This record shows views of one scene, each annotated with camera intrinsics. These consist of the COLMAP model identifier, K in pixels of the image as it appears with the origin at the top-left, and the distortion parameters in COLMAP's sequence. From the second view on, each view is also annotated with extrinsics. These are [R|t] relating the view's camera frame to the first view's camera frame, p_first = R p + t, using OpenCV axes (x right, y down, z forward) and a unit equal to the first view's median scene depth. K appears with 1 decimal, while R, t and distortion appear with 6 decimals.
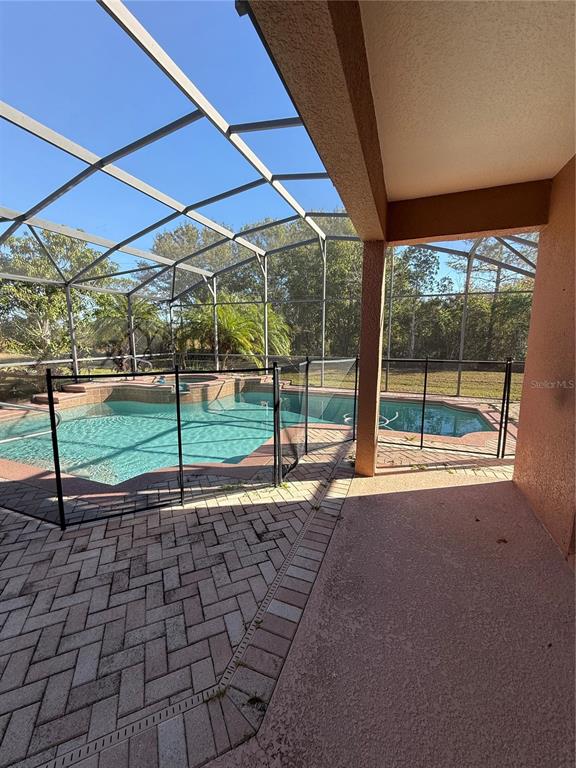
lens RADIAL K [[306.3, 0, 288.4], [0, 306.3, 382.2], [0, 0, 1]] dist [0.000204, -0.000047]
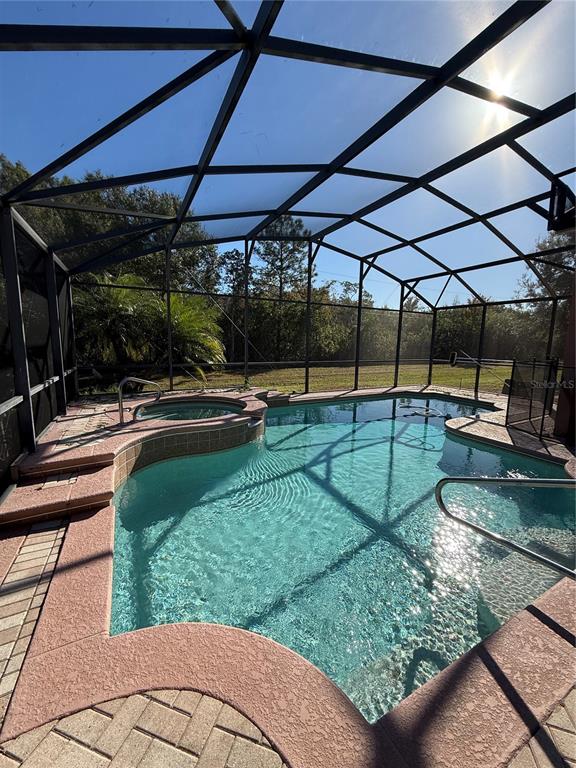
lens RADIAL K [[306.3, 0, 288.4], [0, 306.3, 382.2], [0, 0, 1]] dist [0.000204, -0.000047]
pose [[0.656956, -0.095030, 0.747915, -1.205329], [0.097175, 0.994423, 0.040994, -0.120589], [-0.747640, 0.045748, 0.662527, 0.783494]]
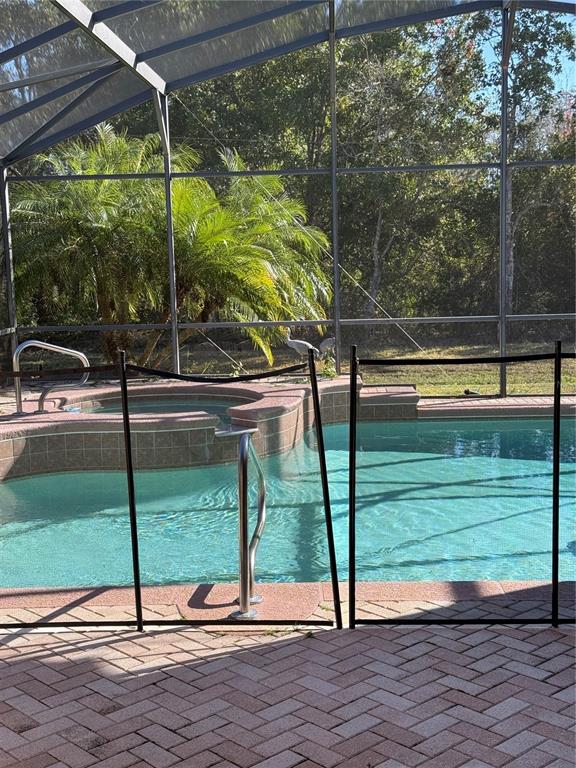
lens RADIAL K [[1071.6, 0, 288.0], [0, 1071.6, 384.0], [0, 0, 1]] dist [0.033824, 0.069151]
pose [[0.941940, -0.067174, 0.328995, -1.052590], [0.076500, 0.996950, -0.015469, 0.002710], [-0.326952, 0.039739, 0.944205, -0.293768]]
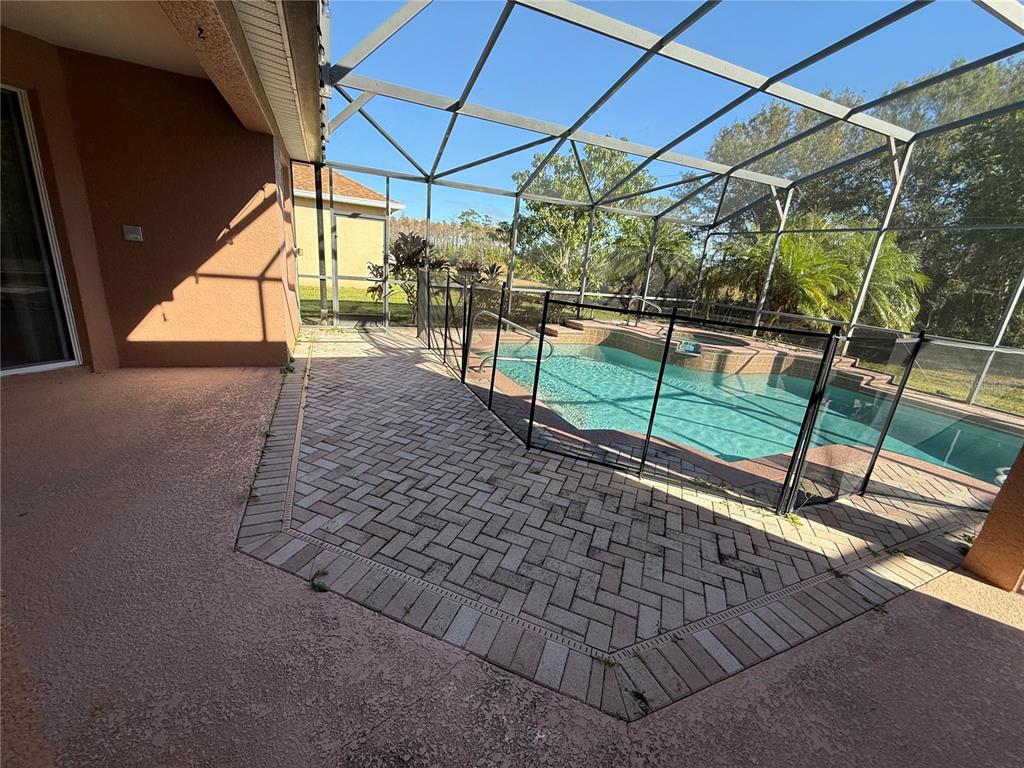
lens RADIAL K [[408.4, 0, 509.7], [0, 408.4, 381.9], [0, 0, 1]] dist [0.000204, -0.000047]
pose [[0.696194, 0.258890, -0.669544, 0.045994], [-0.189687, 0.965897, 0.176243, 0.012798], [0.692339, 0.004304, 0.721560, -0.023147]]
